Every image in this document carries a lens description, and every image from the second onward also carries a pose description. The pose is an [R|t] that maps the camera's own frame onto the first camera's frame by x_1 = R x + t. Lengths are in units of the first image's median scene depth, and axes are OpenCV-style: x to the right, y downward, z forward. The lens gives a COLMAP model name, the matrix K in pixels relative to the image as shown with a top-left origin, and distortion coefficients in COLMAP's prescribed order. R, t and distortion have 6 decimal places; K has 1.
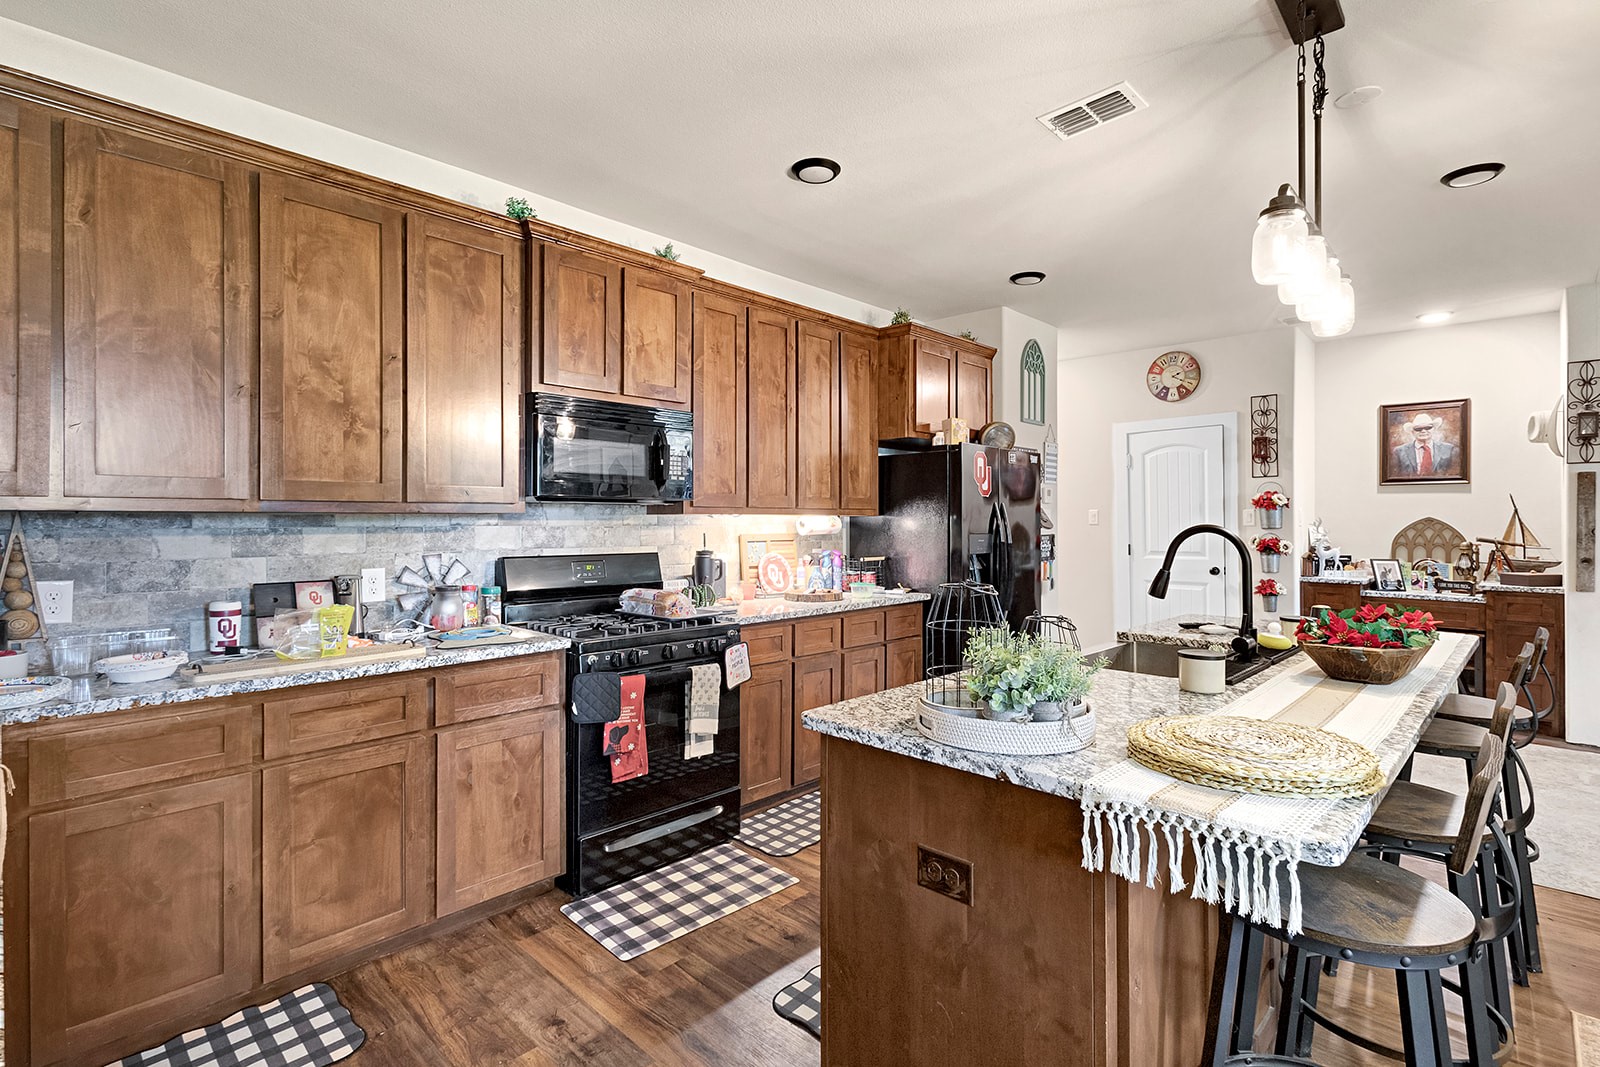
lens RADIAL K [[756.5, 0, 799.7], [0, 756.5, 518.4], [0, 0, 1]] dist [-0.000865, -0.000488]
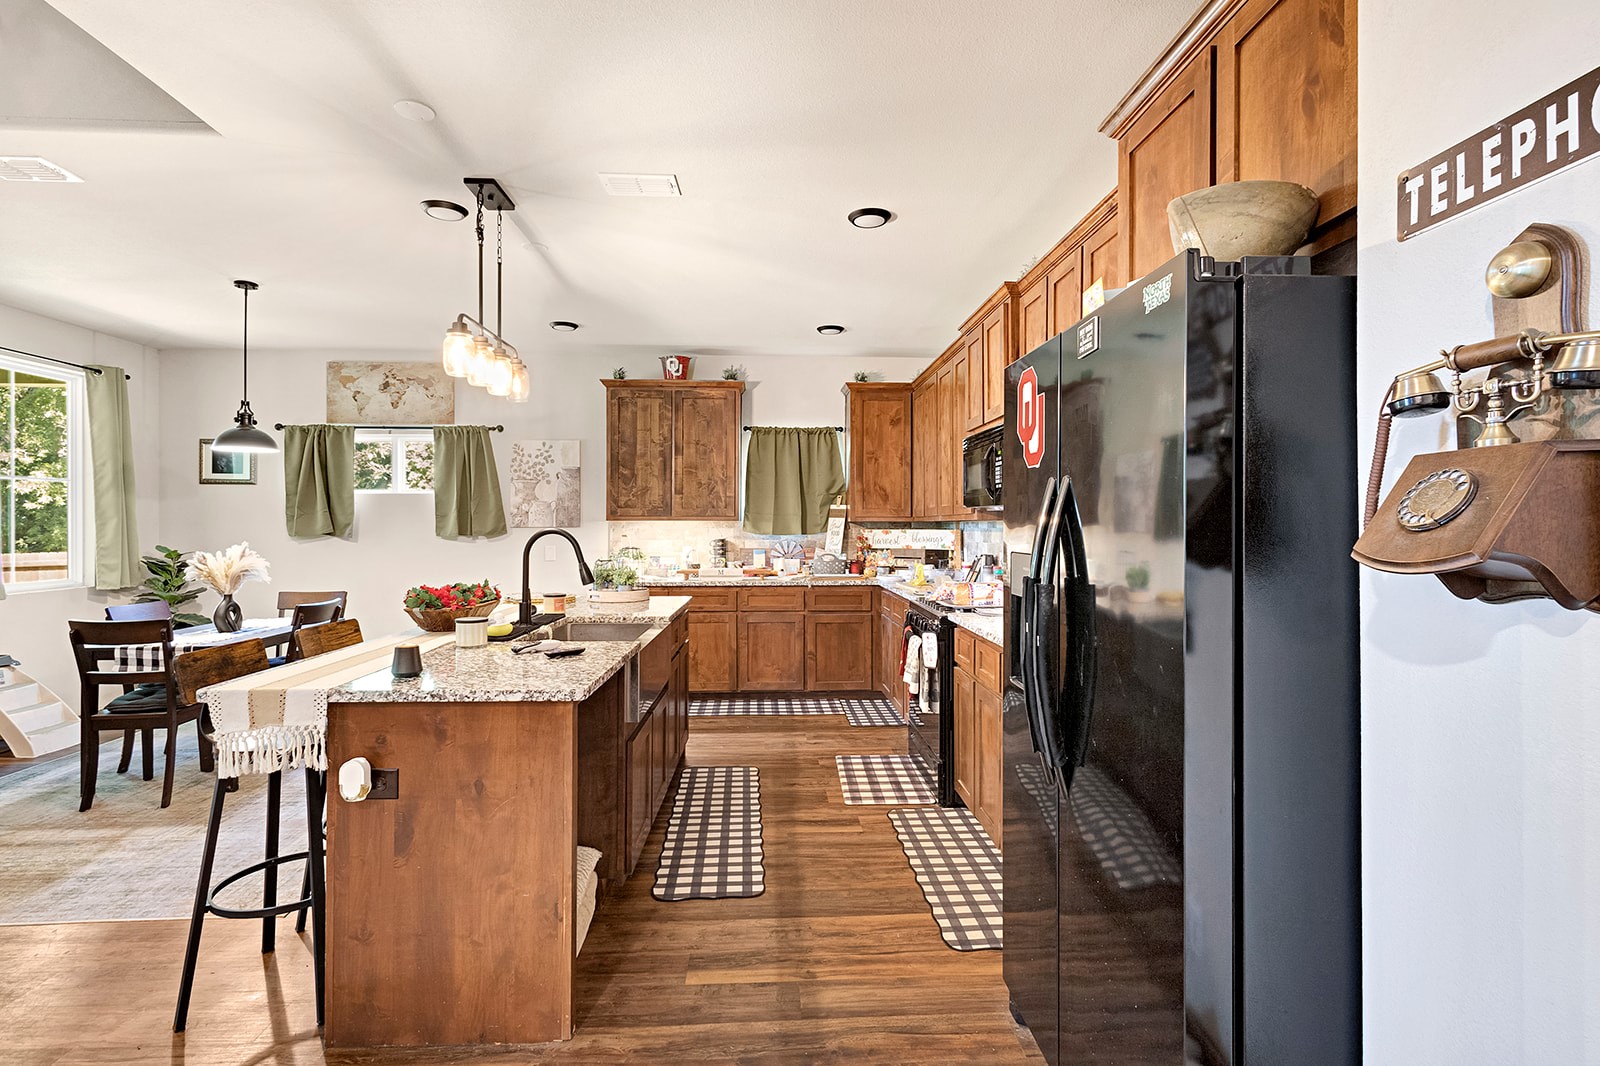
lens RADIAL K [[755.6, 0, 797.7], [0, 755.6, 524.9], [0, 0, 1]] dist [0.015237, -0.006317]
pose [[-0.688833, 0.000741, -0.724920, 0.659453], [0.004403, 0.999985, -0.003162, 0.004464], [0.724907, -0.005370, -0.688826, 1.217194]]
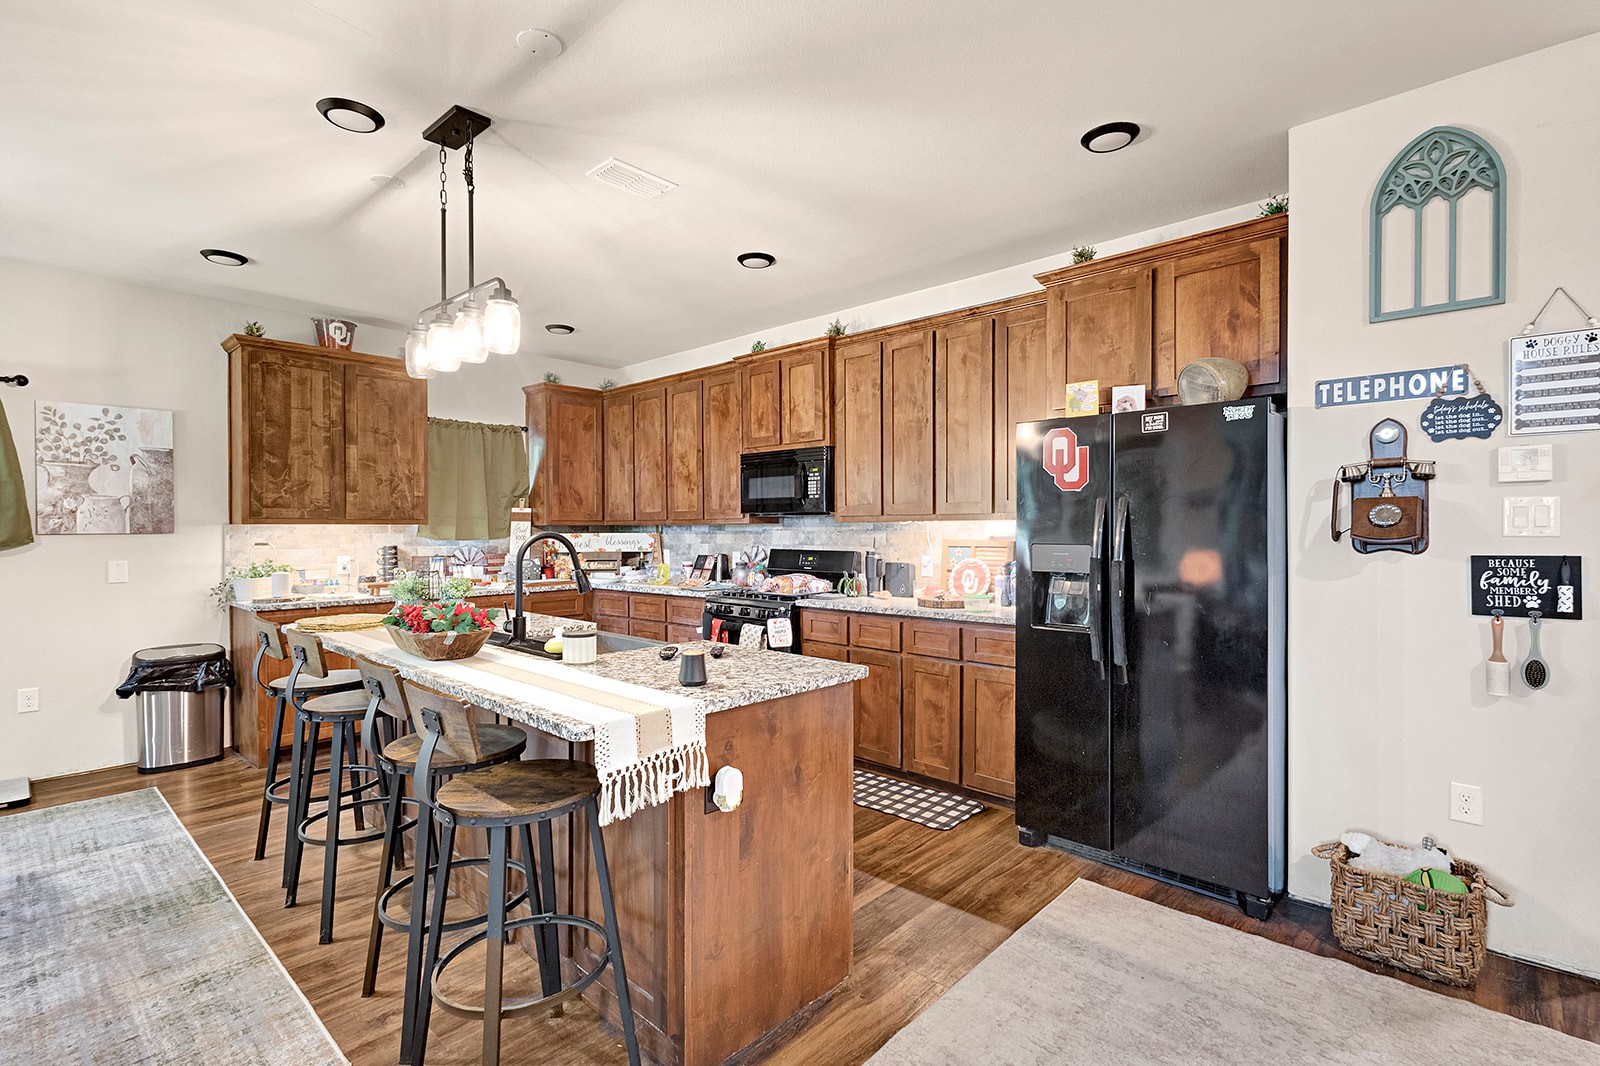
lens RADIAL K [[752.3, 0, 800.0], [0, 752.3, 533.0], [0, 0, 1]] dist [0.008704, 0.000384]
pose [[0.016150, 0.006945, -0.999845, 0.949830], [0.009391, 0.999931, 0.007097, 0.002617], [0.999825, -0.009504, 0.016084, 0.749218]]
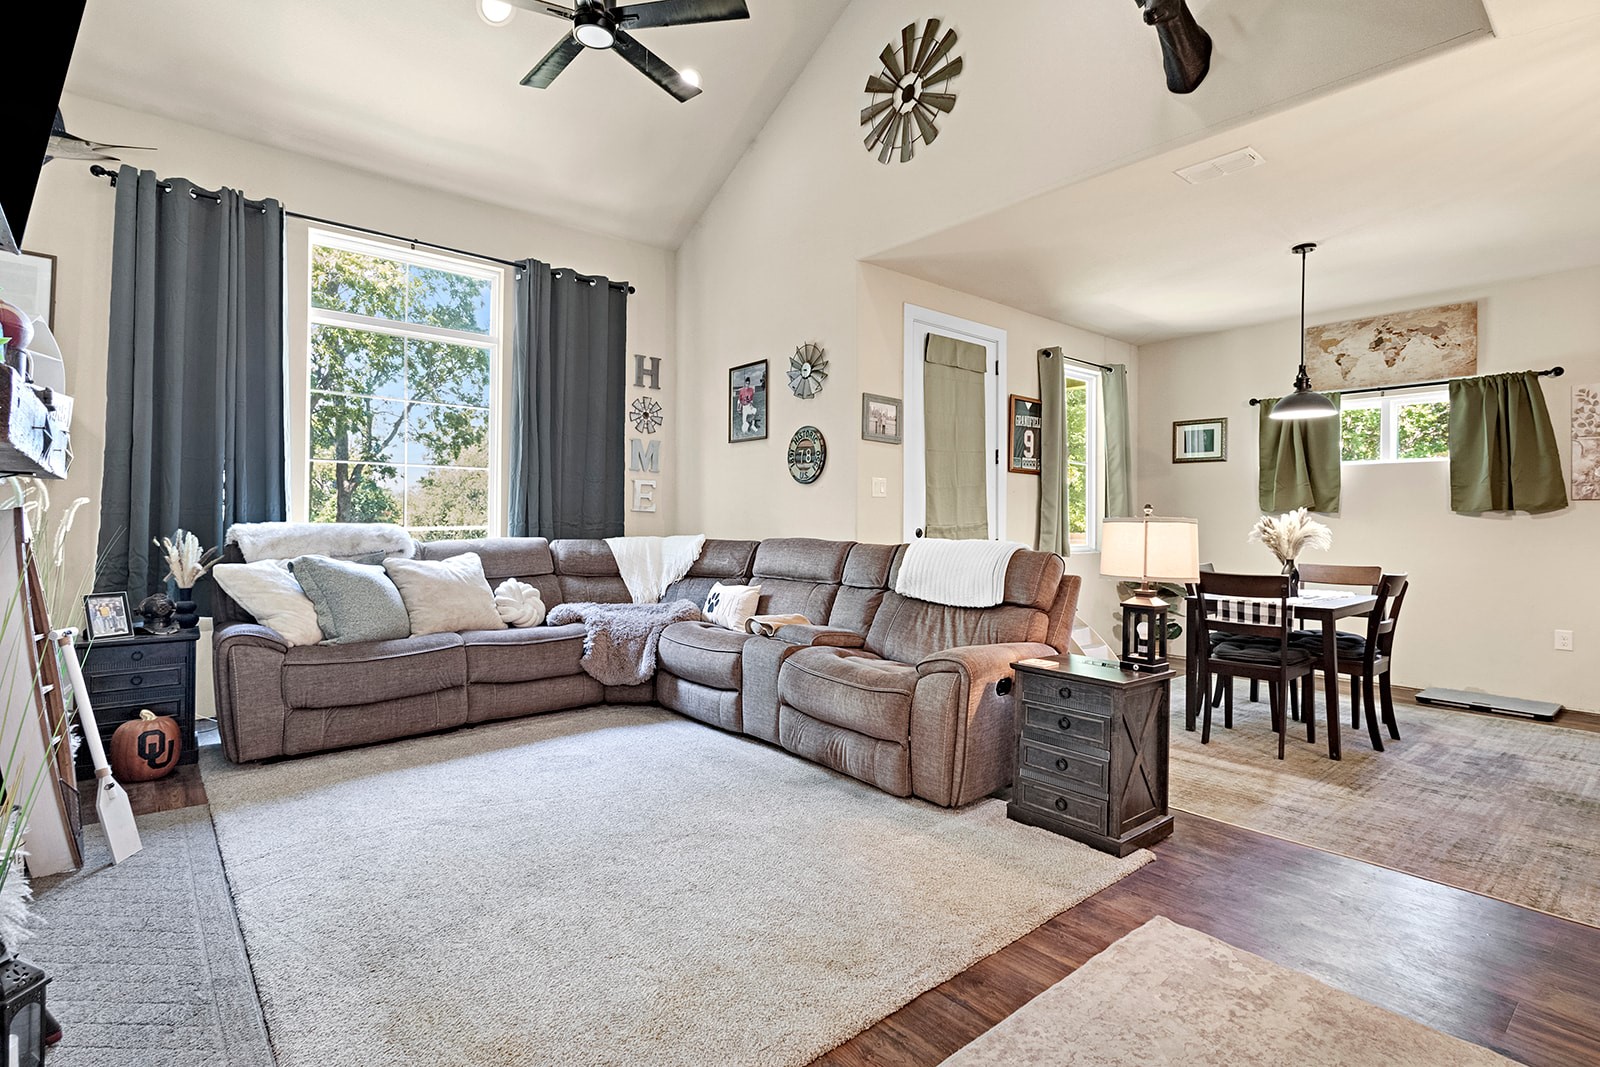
lens RADIAL K [[769.9, 0, 791.9], [0, 769.9, 512.8], [0, 0, 1]] dist [0.005171, 0.000629]
pose [[-0.993517, -0.009225, 0.113305, 0.991974], [-0.010980, 0.999829, -0.014875, 0.050918], [-0.113148, -0.016023, -0.993449, 1.068382]]
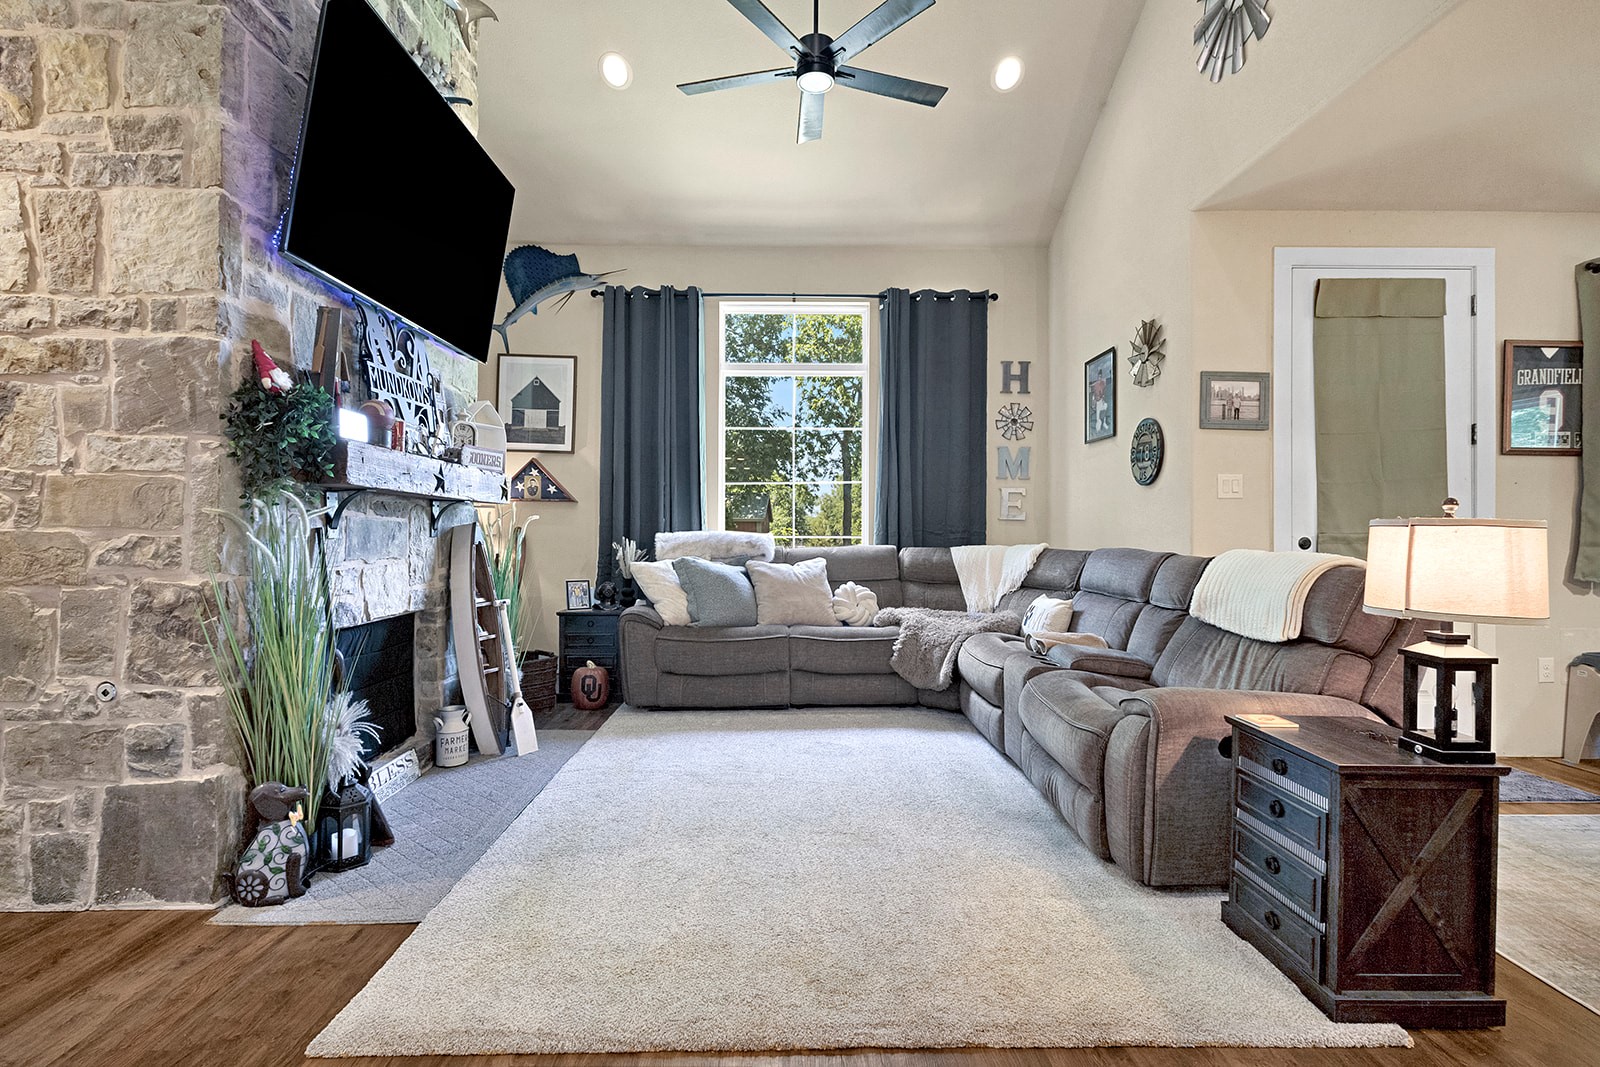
lens RADIAL K [[756.8, 0, 798.6], [0, 756.8, 528.0], [0, 0, 1]] dist [0.005105, 0.000226]
pose [[-0.700905, -0.004058, 0.713244, 0.709945], [-0.007399, 0.999971, -0.001581, 0.049896], [-0.713217, -0.006385, -0.700915, 0.920304]]
